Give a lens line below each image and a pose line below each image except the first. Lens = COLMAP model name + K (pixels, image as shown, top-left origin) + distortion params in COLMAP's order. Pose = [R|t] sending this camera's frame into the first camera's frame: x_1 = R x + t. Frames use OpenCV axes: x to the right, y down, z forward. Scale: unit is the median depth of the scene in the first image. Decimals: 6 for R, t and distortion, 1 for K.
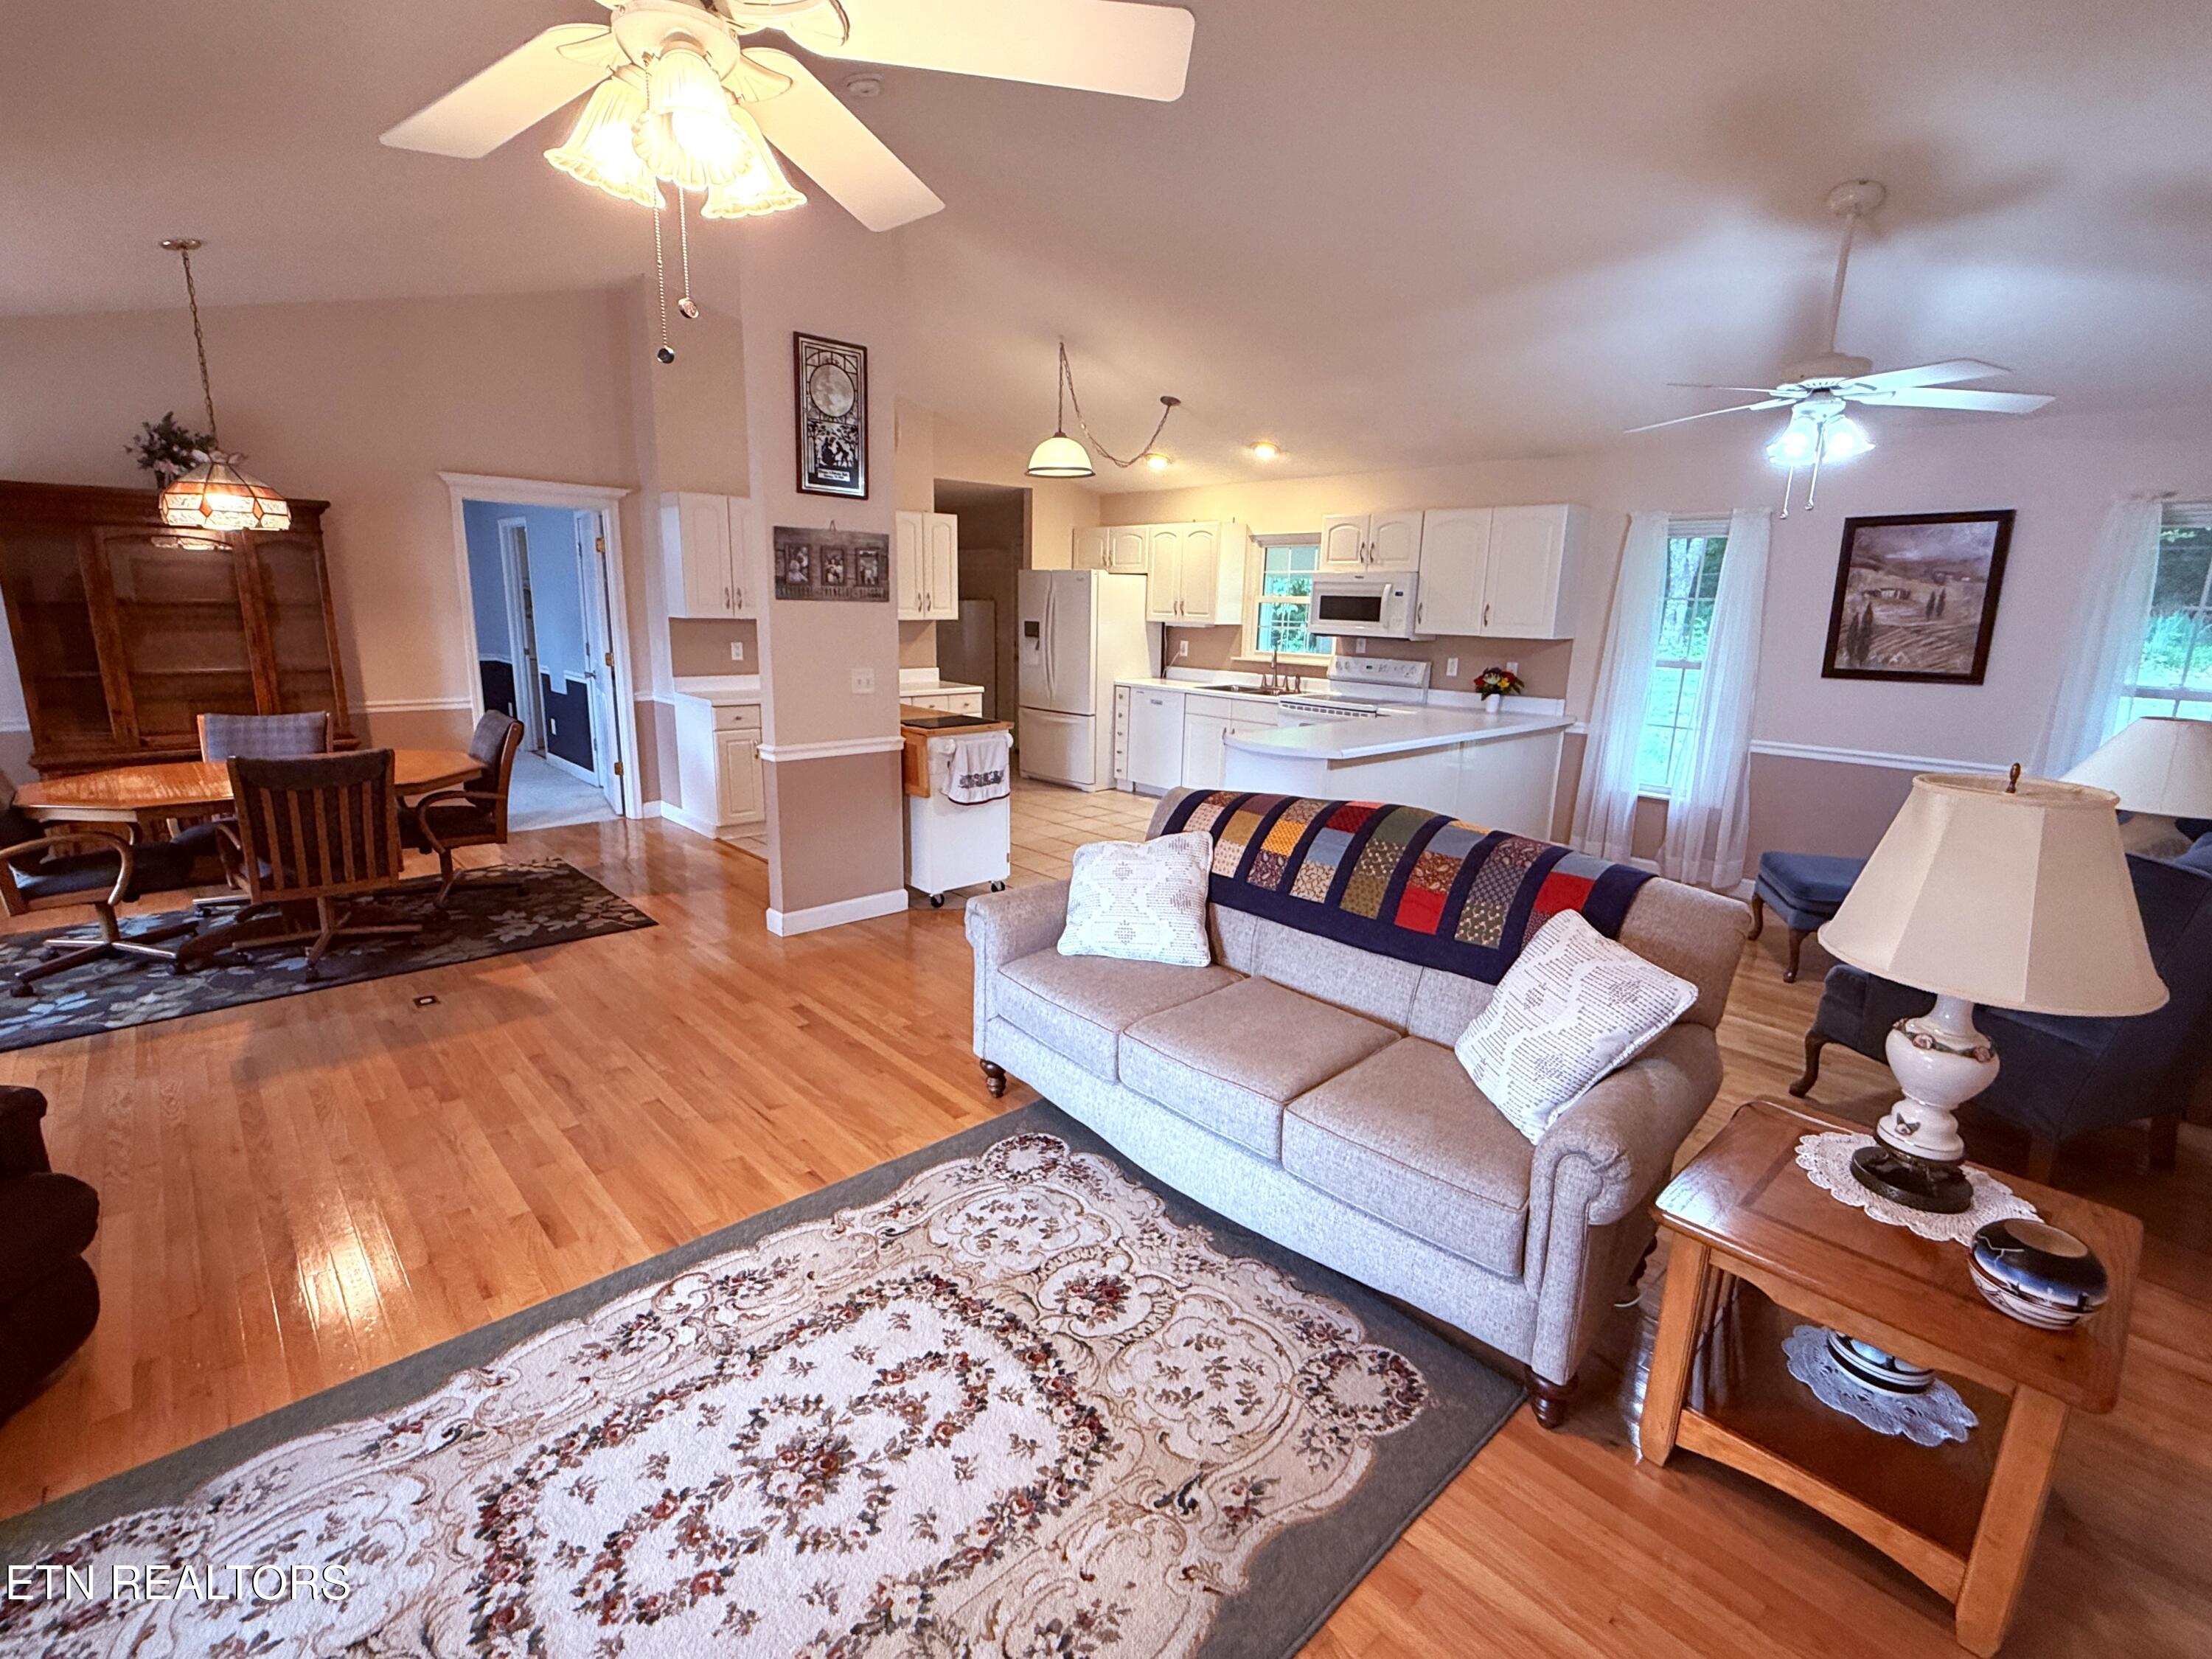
lens RADIAL K [[1021.0, 0, 1106.0], [0, 1021.0, 829.5], [0, 0, 1]] dist [-0.000203, 0.000087]
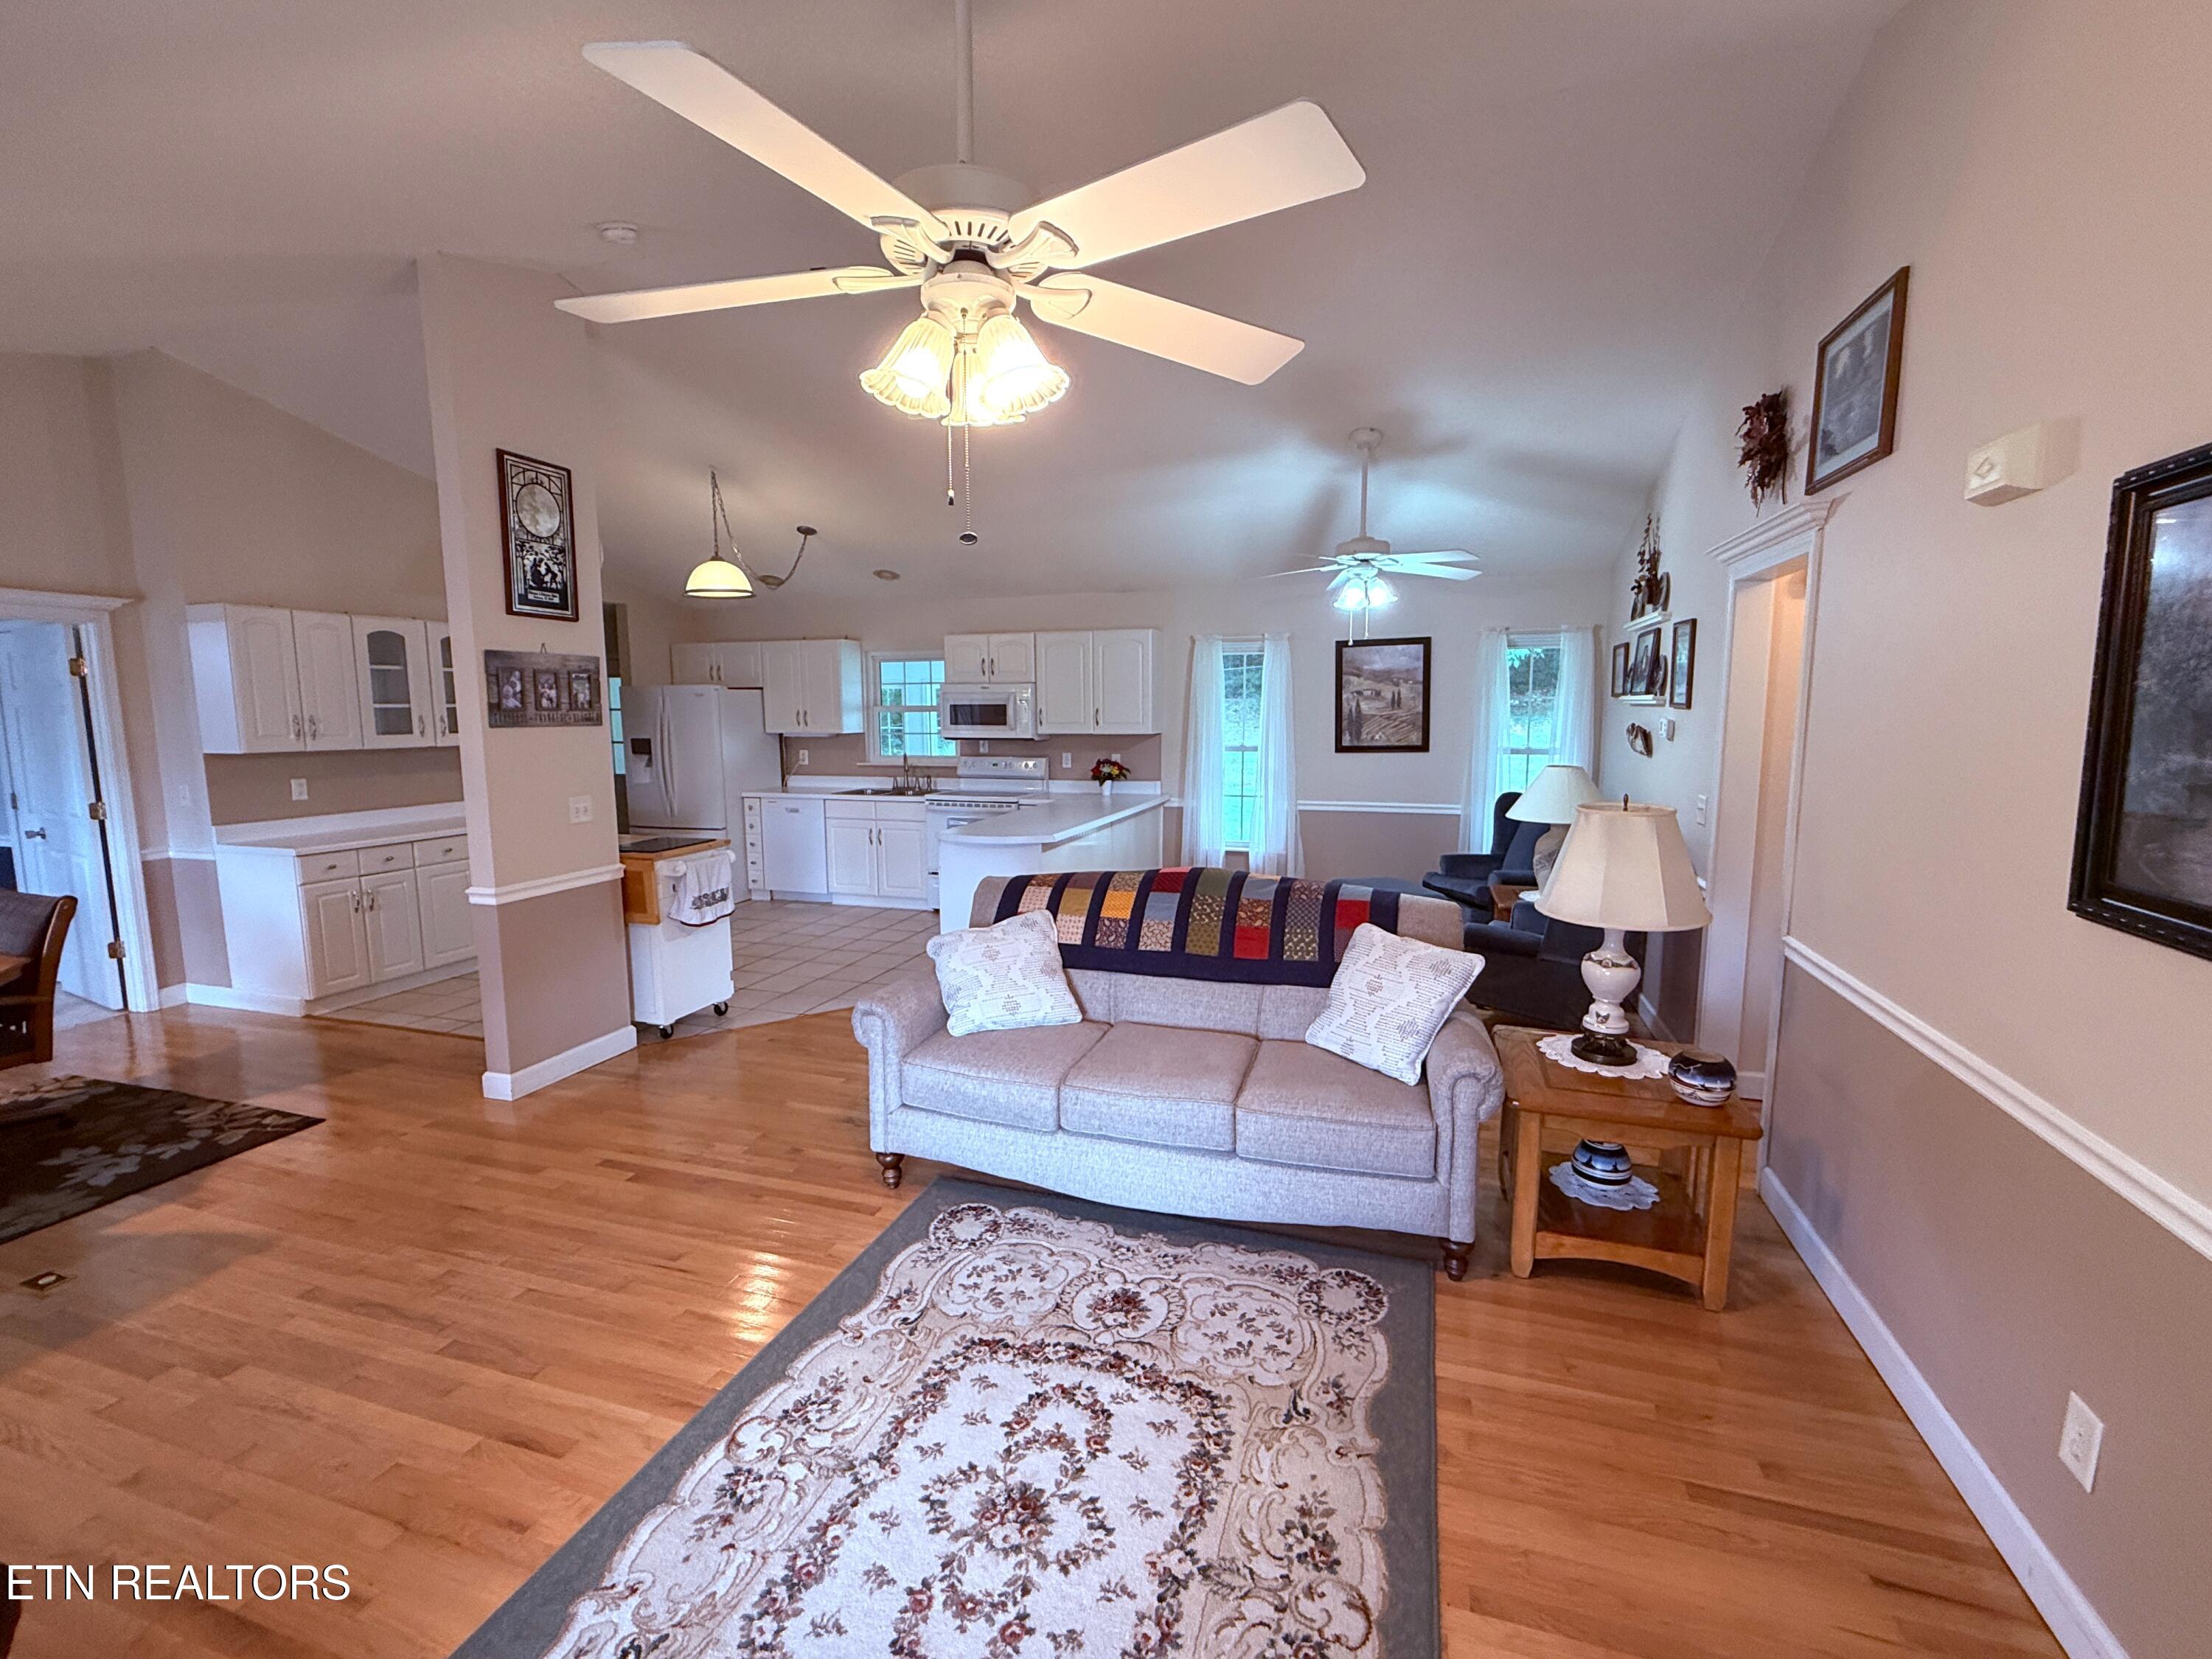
lens RADIAL K [[981.3, 0, 1106.0], [0, 981.3, 829.5], [0, 0, 1]] dist [0.000963, 0.000046]
pose [[0.873427, -0.089381, 0.478682, -0.401402], [0.133536, 0.989290, -0.058933, -0.014224], [-0.468288, 0.115395, 0.876008, -0.028211]]
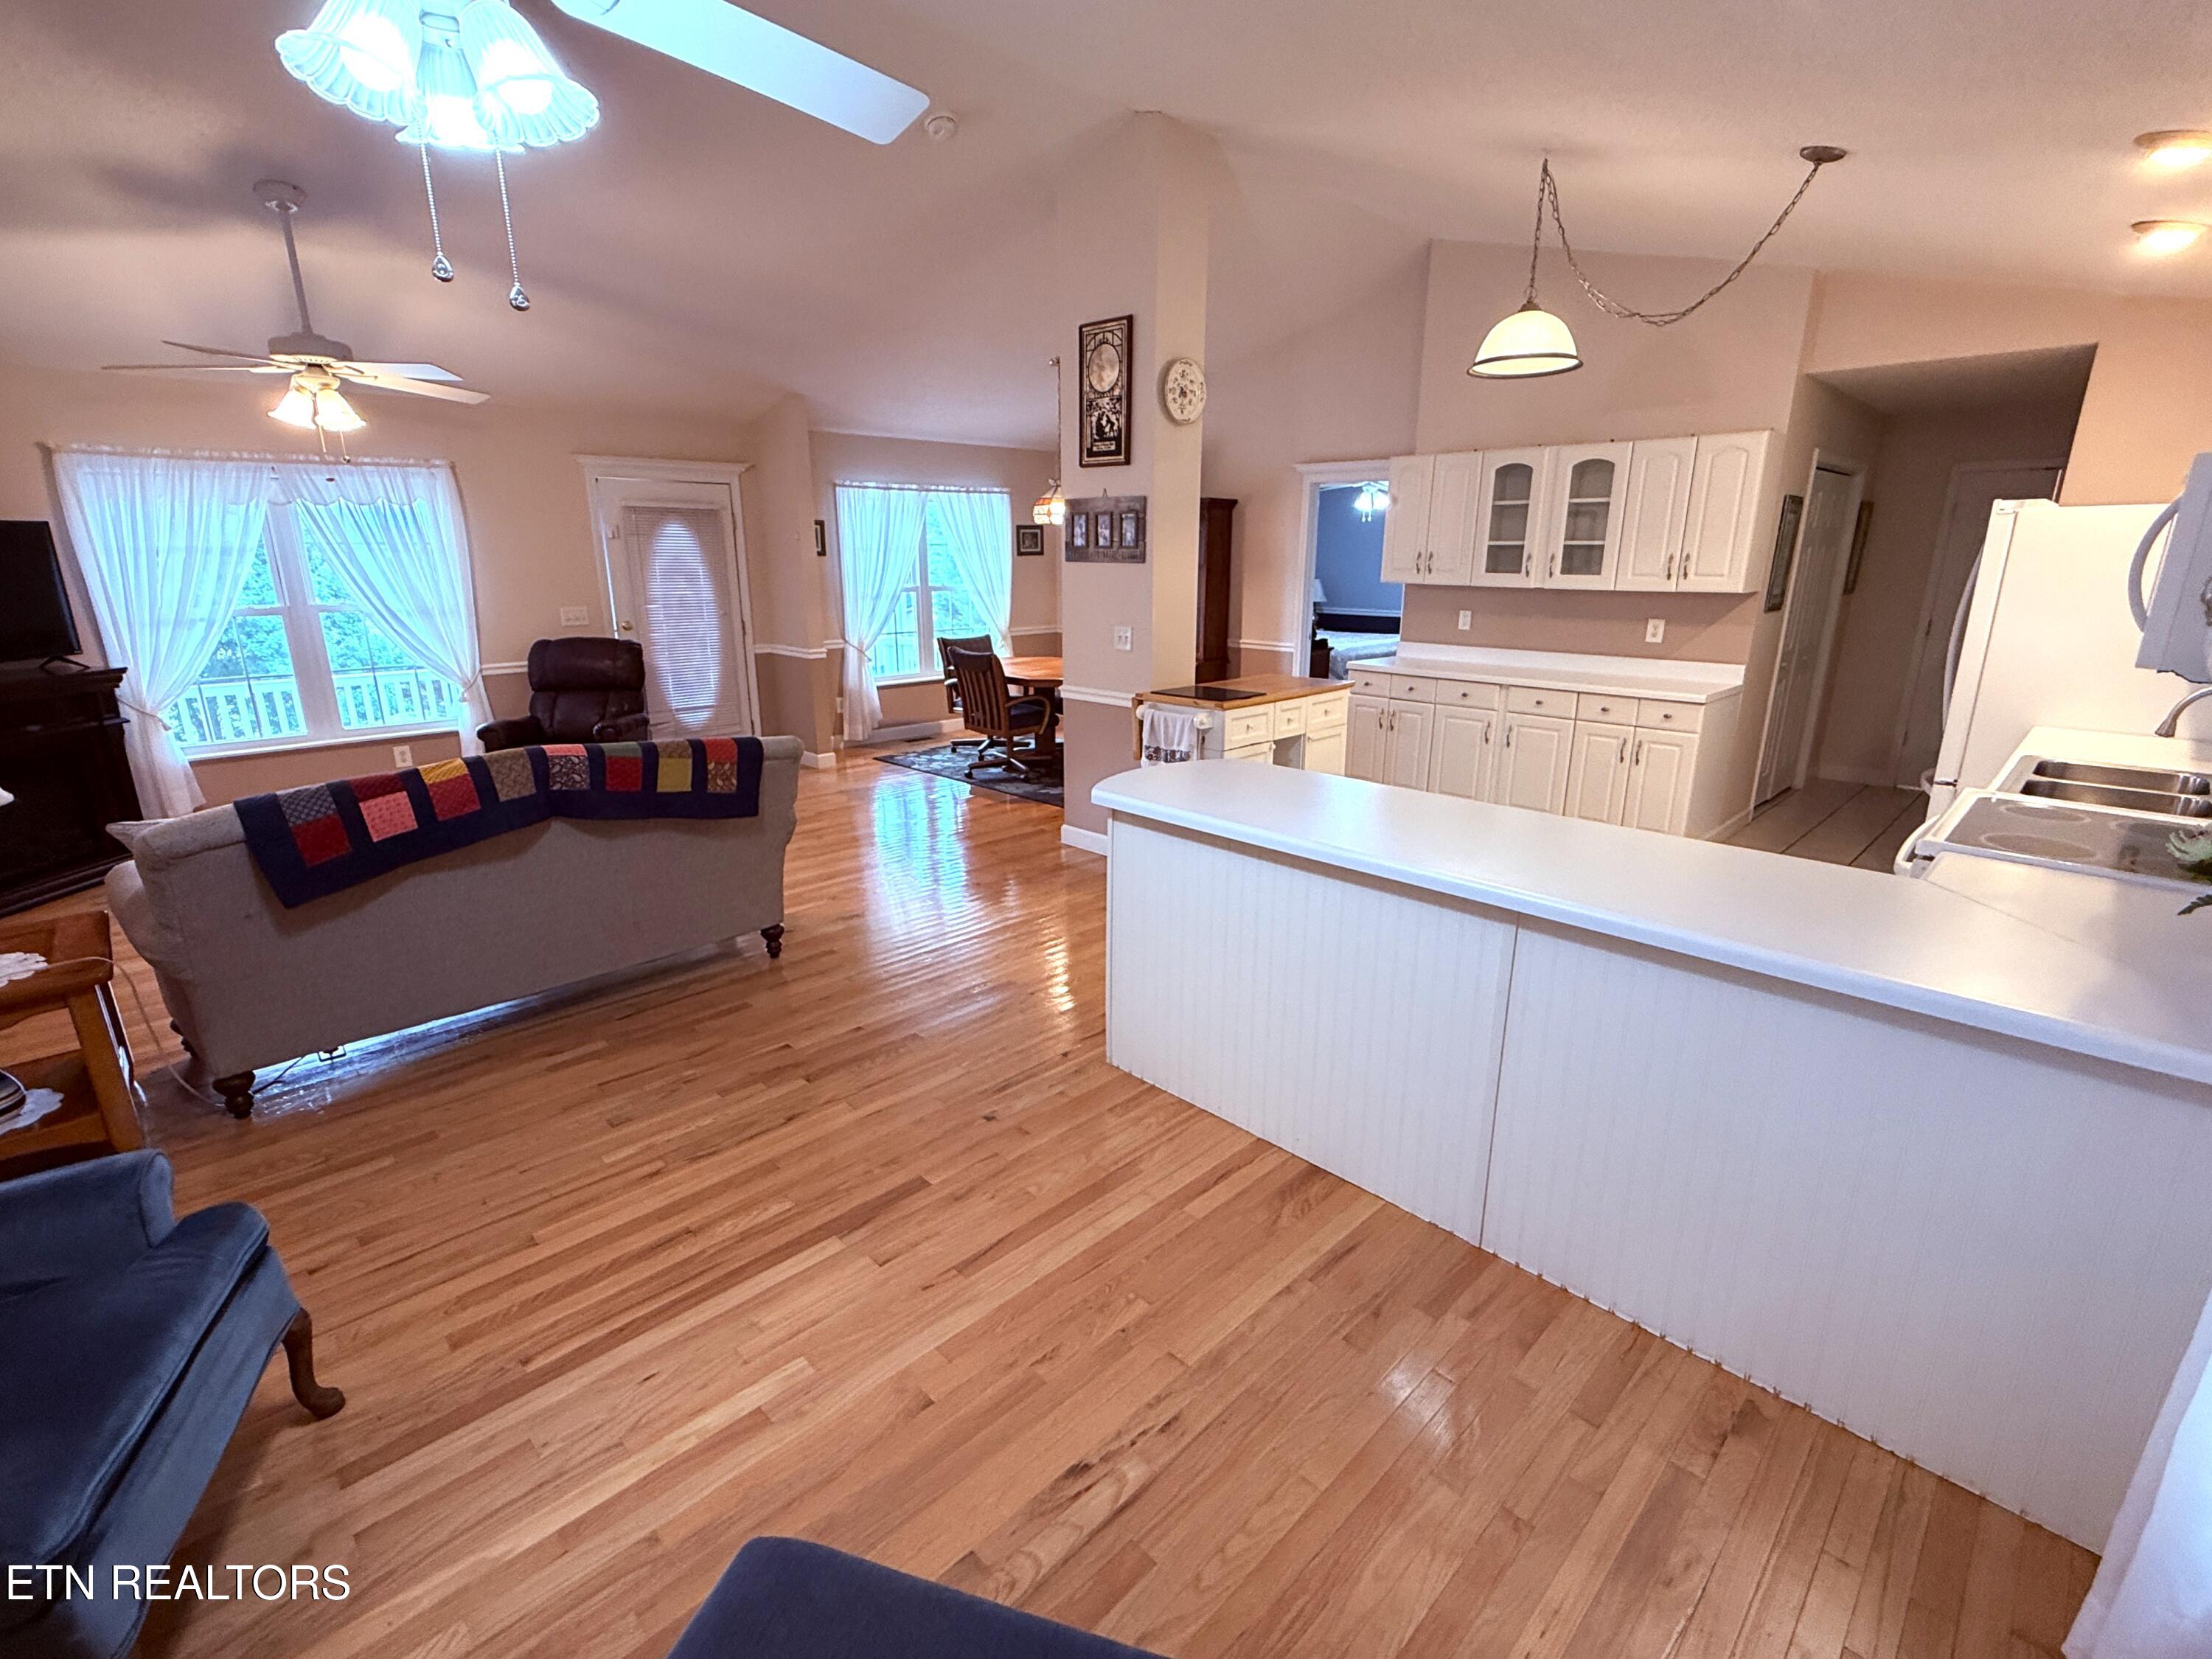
lens RADIAL K [[1021.0, 0, 1106.0], [0, 1021.0, 829.5], [0, 0, 1]] dist [-0.000203, 0.000087]
pose [[0.034184, 0.242590, -0.969527, 1.348736], [-0.220784, 0.947959, 0.229409, -0.315492], [0.974723, 0.206214, 0.085965, 1.496640]]
